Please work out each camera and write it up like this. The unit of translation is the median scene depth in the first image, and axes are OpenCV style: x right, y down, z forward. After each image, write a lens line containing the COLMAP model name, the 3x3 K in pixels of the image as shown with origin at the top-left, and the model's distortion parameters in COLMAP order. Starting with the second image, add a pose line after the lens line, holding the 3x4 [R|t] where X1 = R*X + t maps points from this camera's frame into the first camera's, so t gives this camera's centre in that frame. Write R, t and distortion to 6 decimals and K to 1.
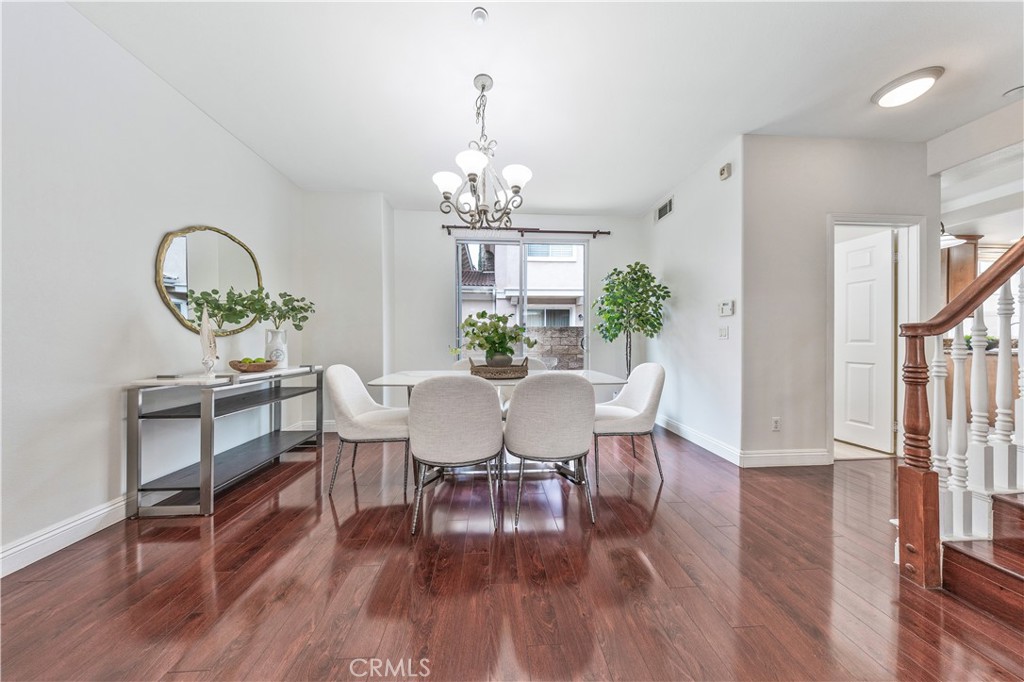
lens RADIAL K [[299.2, 0, 512.9], [0, 299.2, 342.5], [0, 0, 1]] dist [-0.001564, -0.000206]
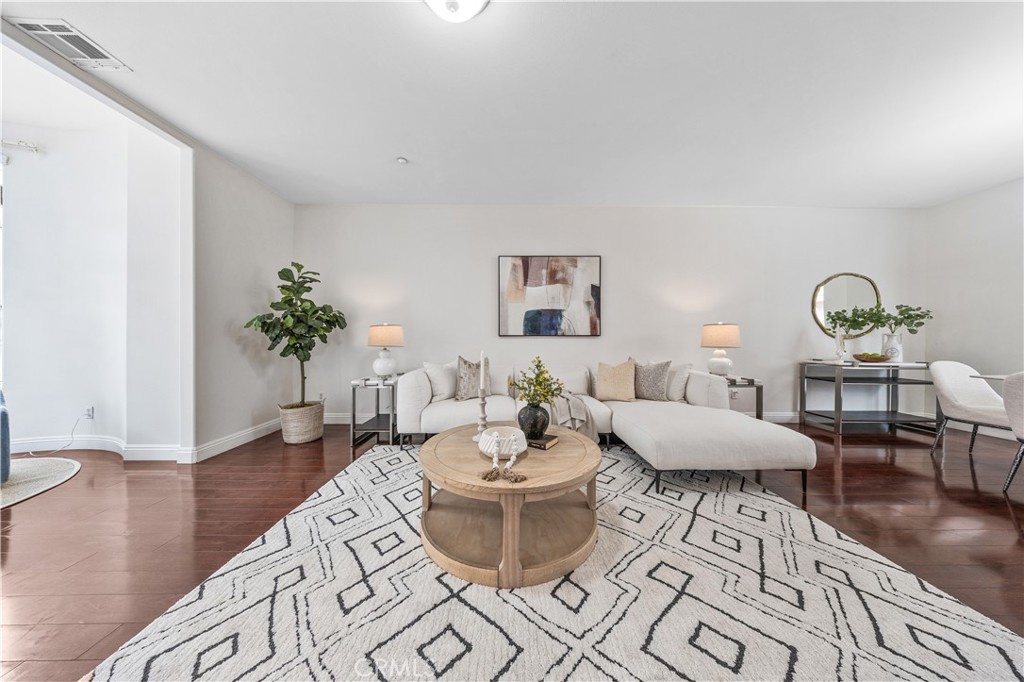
lens RADIAL K [[299.2, 0, 506.0], [0, 299.2, 342.3], [0, 0, 1]] dist [-0.001564, -0.000206]
pose [[-0.059983, 0.008199, -0.998166, 0.677321], [0.000068, 0.999966, 0.008210, -0.014381], [0.998199, 0.000424, -0.059981, -0.680453]]
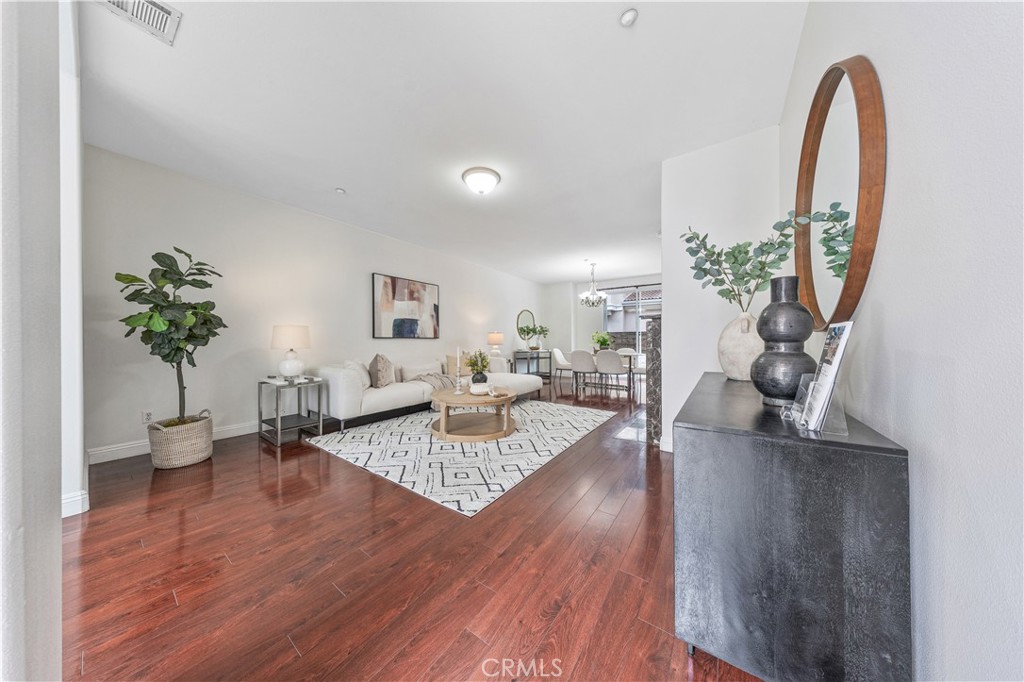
lens RADIAL K [[299.2, 0, 515.3], [0, 299.2, 341.5], [0, 0, 1]] dist [-0.001564, -0.000206]
pose [[0.783187, -0.002982, -0.621779, 1.000689], [0.005298, 0.999984, 0.001877, -0.010401], [0.621764, -0.004764, 0.783191, -1.664346]]
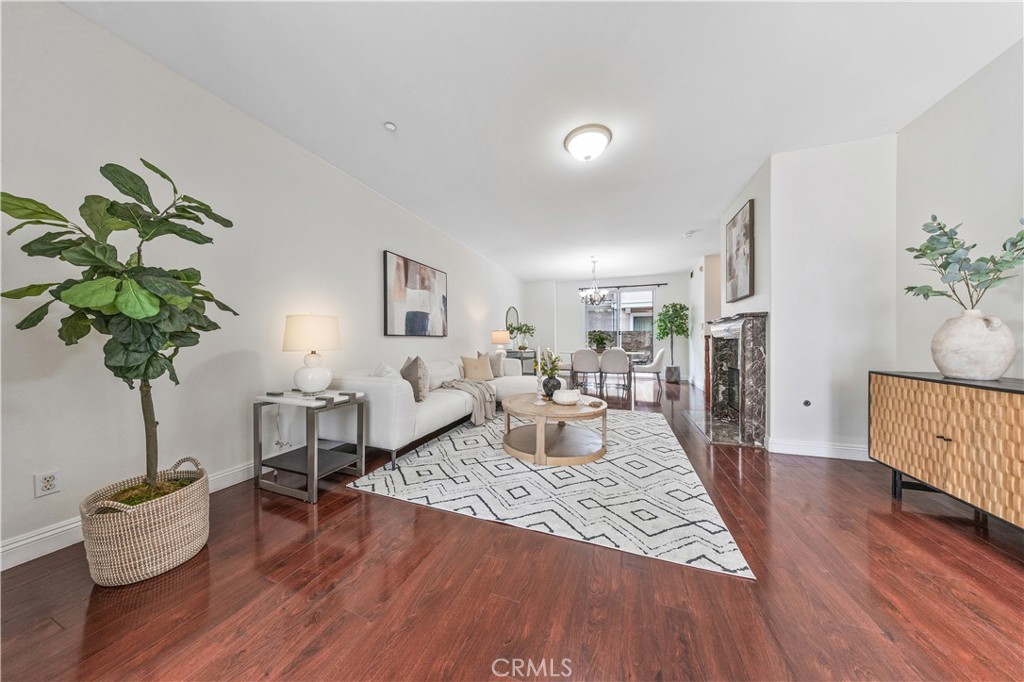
lens RADIAL K [[299.2, 0, 515.6], [0, 299.2, 342.4], [0, 0, 1]] dist [-0.001564, -0.000206]
pose [[0.916775, -0.000214, -0.399404, 0.326047], [0.003582, 0.999964, 0.007685, -0.009299], [0.399388, -0.008476, 0.916743, -1.806500]]
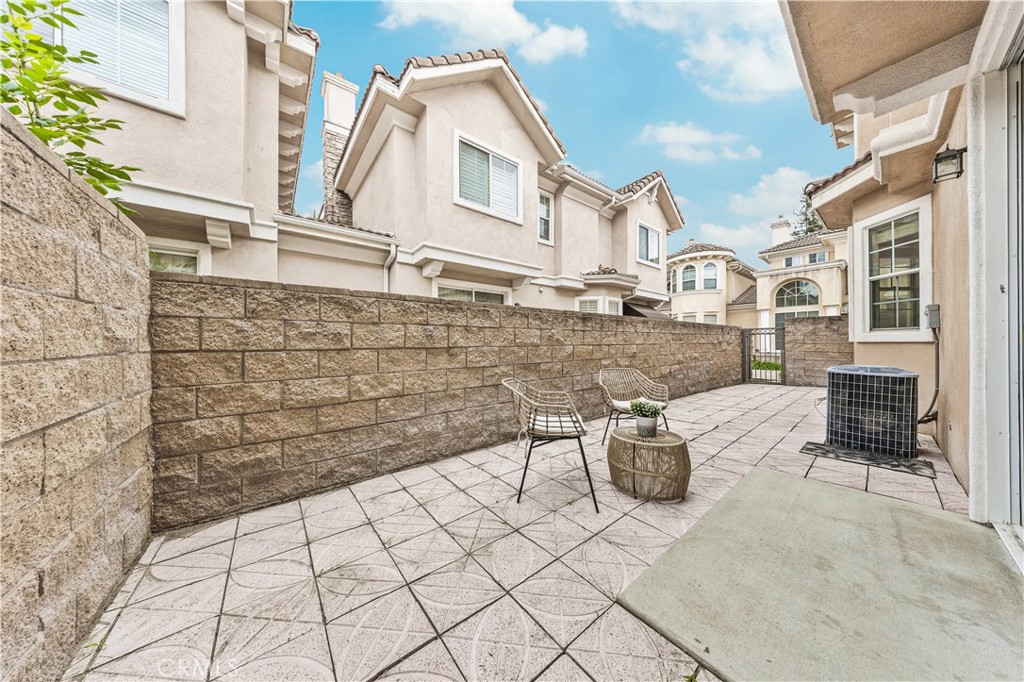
lens RADIAL K [[299.2, 0, 510.4], [0, 299.2, 343.9], [0, 0, 1]] dist [-0.001564, -0.000206]
pose [[0.823134, -0.002932, 0.567840, -0.198411], [0.003144, 0.999995, 0.000606, 0.004860], [-0.567839, 0.001286, 0.823139, 0.427196]]
